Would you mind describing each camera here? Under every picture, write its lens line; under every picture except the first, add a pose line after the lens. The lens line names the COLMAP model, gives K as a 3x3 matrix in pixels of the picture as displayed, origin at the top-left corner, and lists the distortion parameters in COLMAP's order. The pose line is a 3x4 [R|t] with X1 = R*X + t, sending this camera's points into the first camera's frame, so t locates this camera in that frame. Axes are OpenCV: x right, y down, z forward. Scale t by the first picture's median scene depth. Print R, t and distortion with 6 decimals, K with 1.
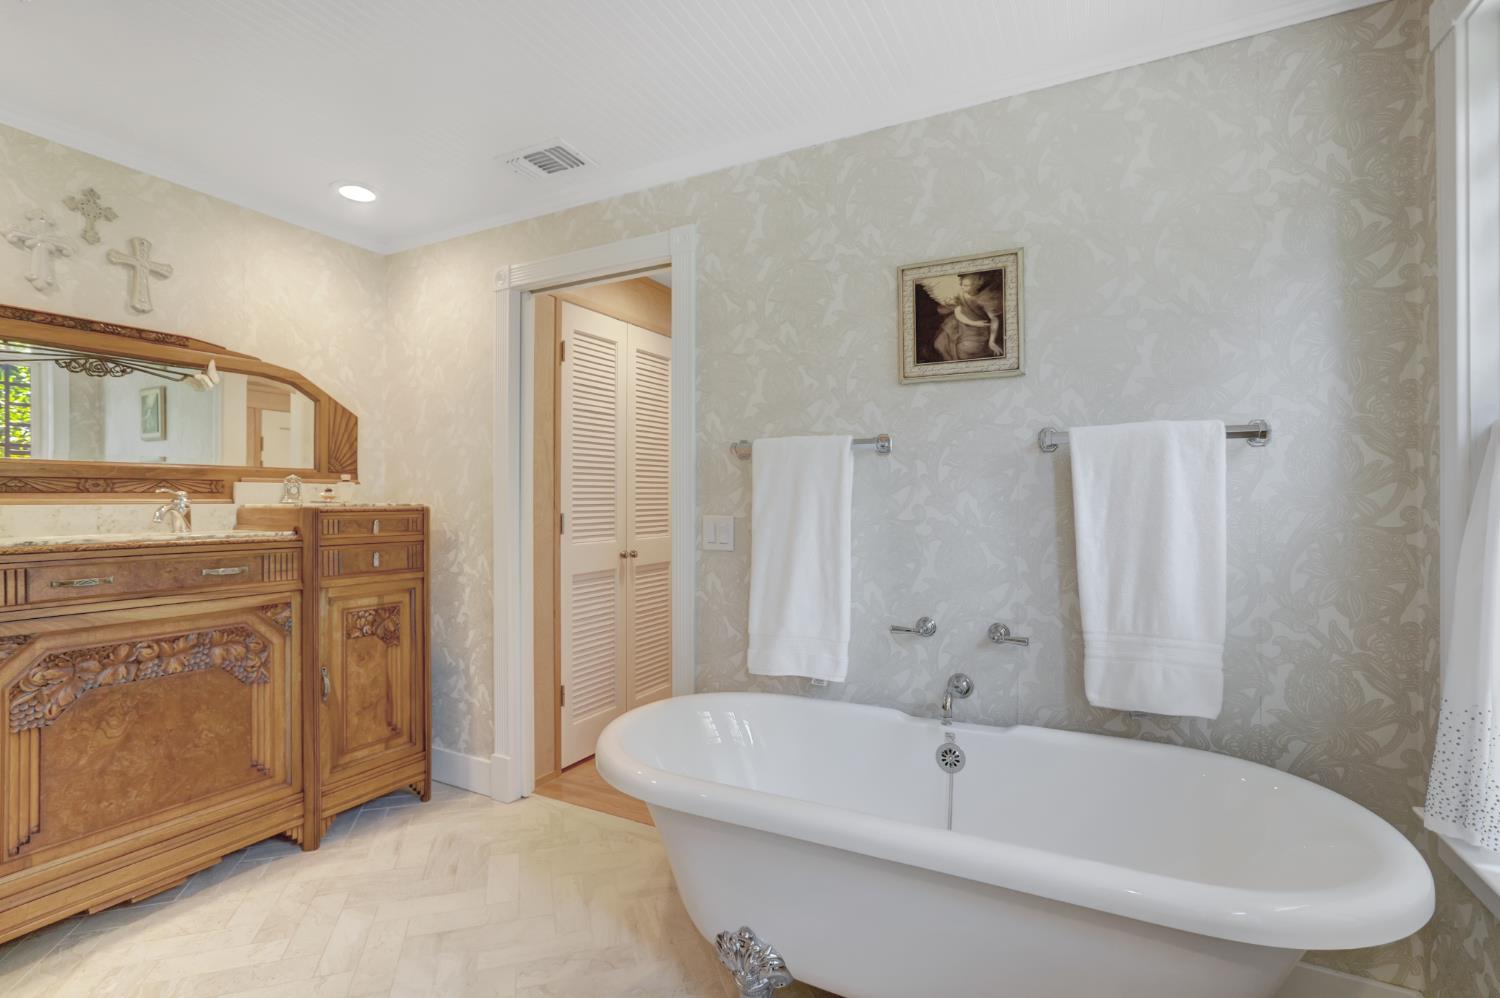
lens RADIAL K [[702.4, 0, 772.1], [0, 702.4, 494.6], [0, 0, 1]] dist [-0.001675, -0.000028]
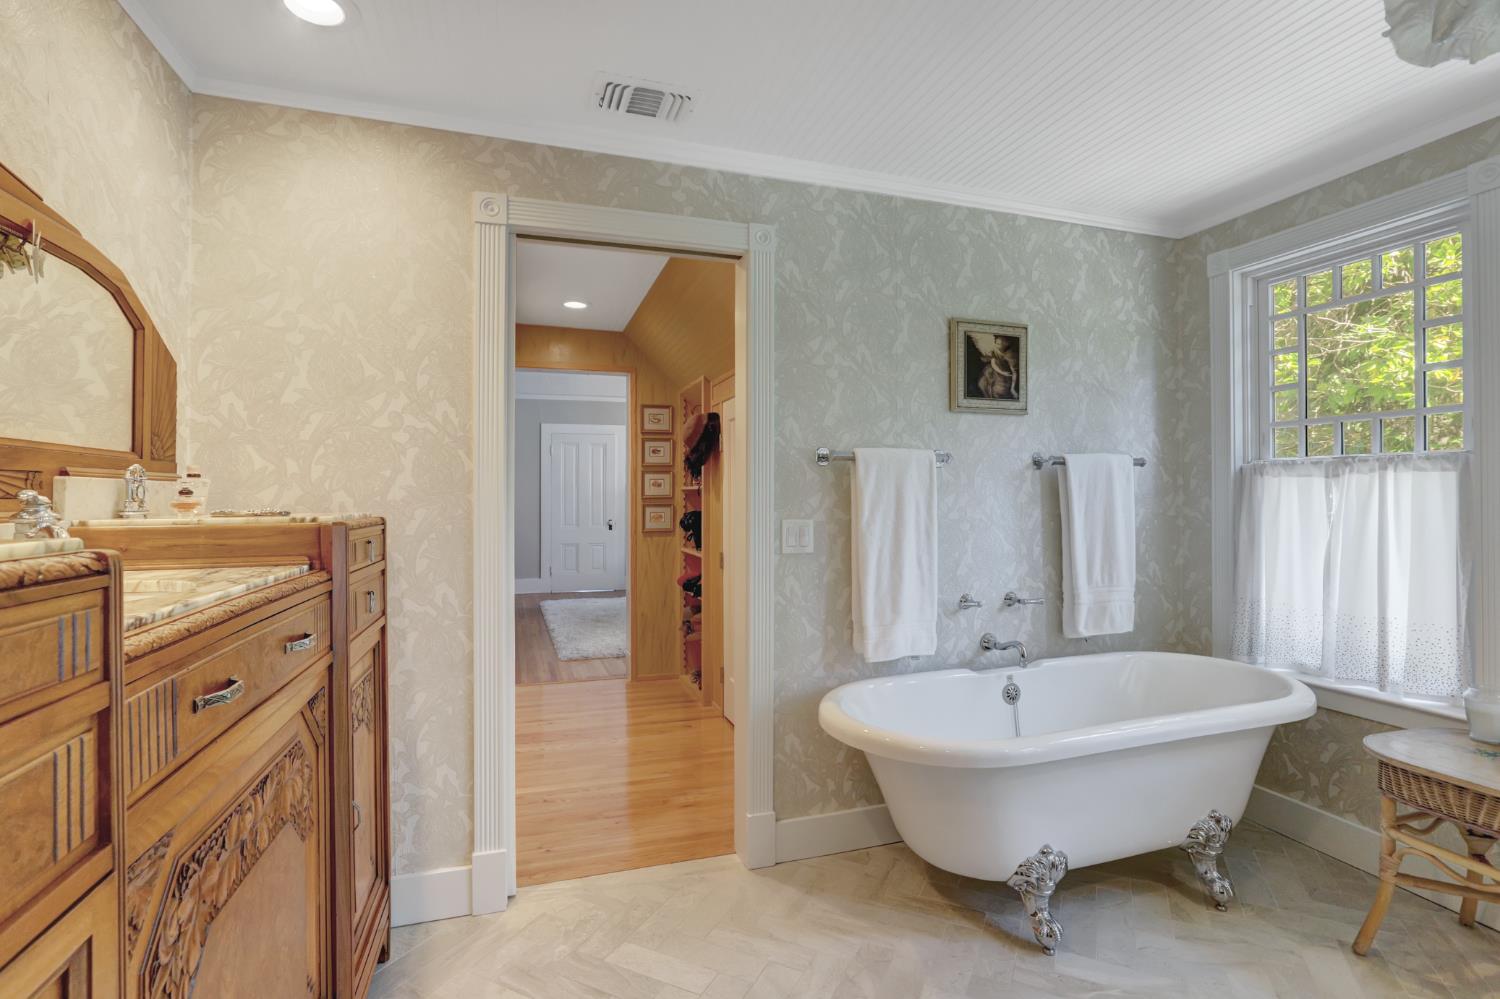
lens RADIAL K [[702.4, 0, 772.1], [0, 702.4, 495.1], [0, 0, 1]] dist [-0.001675, -0.000028]
pose [[0.691073, 0.001529, 0.722783, -0.993285], [-0.001437, 0.999999, -0.000742, -0.005600], [-0.722783, -0.000525, 0.691075, 0.379386]]
